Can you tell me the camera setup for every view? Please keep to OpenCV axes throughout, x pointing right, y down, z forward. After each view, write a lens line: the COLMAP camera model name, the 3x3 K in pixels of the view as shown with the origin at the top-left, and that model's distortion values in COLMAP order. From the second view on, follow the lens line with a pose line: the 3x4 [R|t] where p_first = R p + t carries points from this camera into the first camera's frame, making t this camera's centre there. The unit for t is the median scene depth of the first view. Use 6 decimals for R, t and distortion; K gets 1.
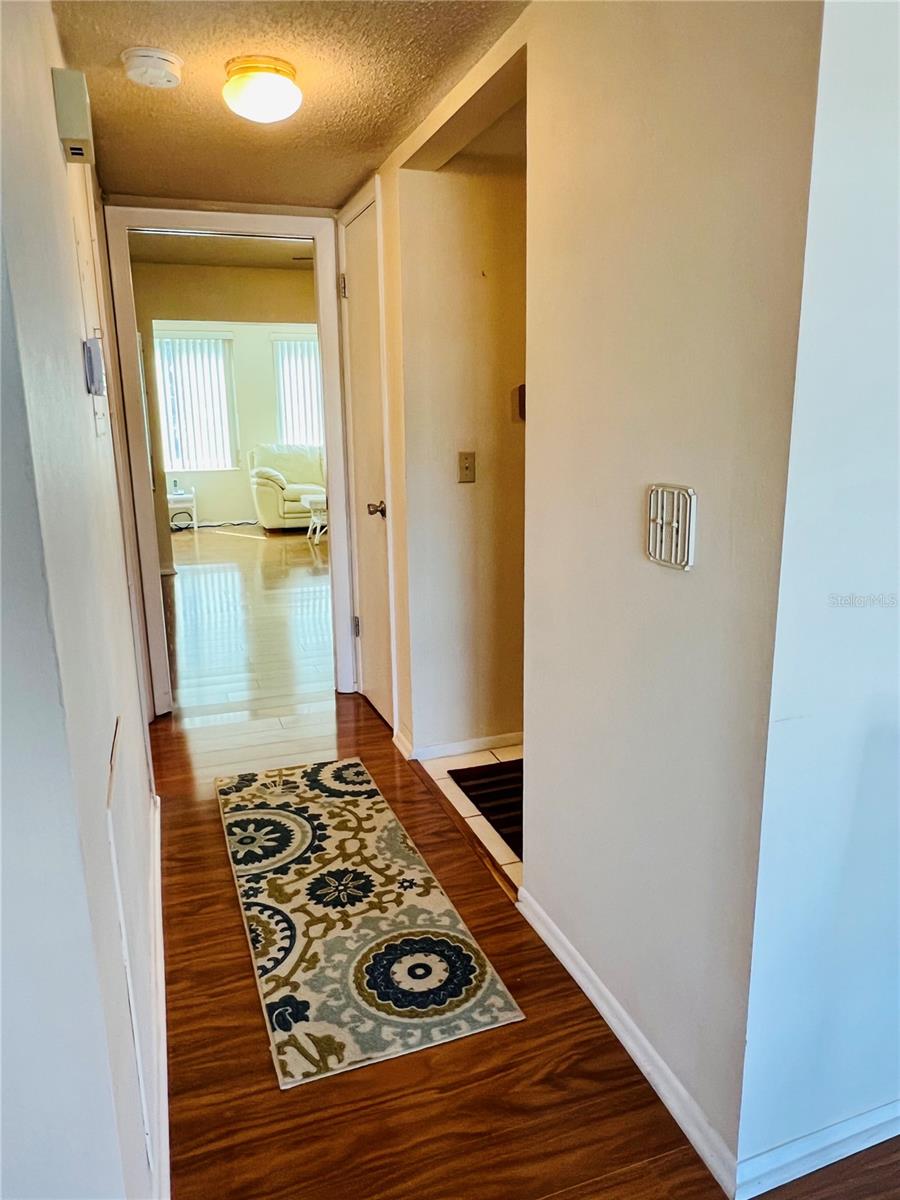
lens RADIAL K [[817.5, 0, 446.9], [0, 817.5, 594.8], [0, 0, 1]] dist [-0.001380, -0.004528]
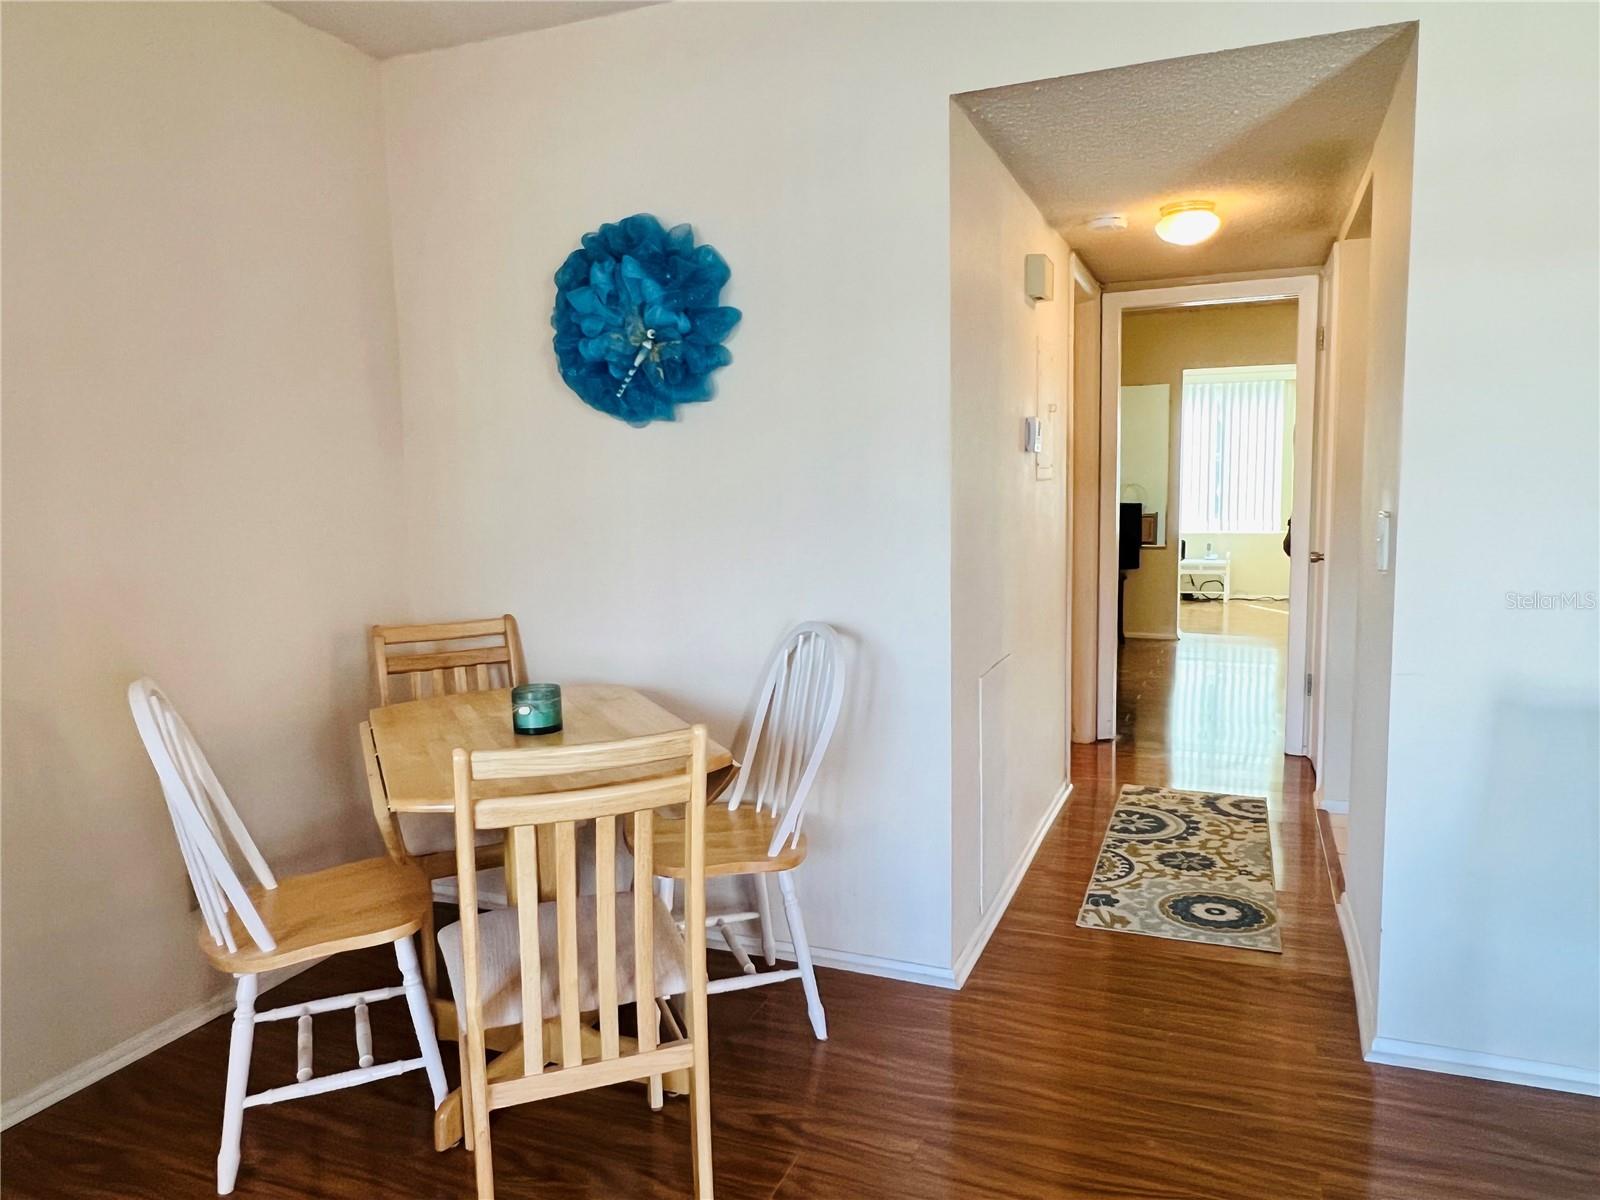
lens RADIAL K [[1090.0, 0, 799.9], [0, 1090.0, 600.4], [0, 0, 1]] dist [-0.001380, -0.004528]
pose [[0.747099, 0.073229, -0.660666, 0.459110], [-0.137878, 0.989369, -0.046252, 0.135558], [0.650256, 0.125646, 0.749253, -0.576351]]
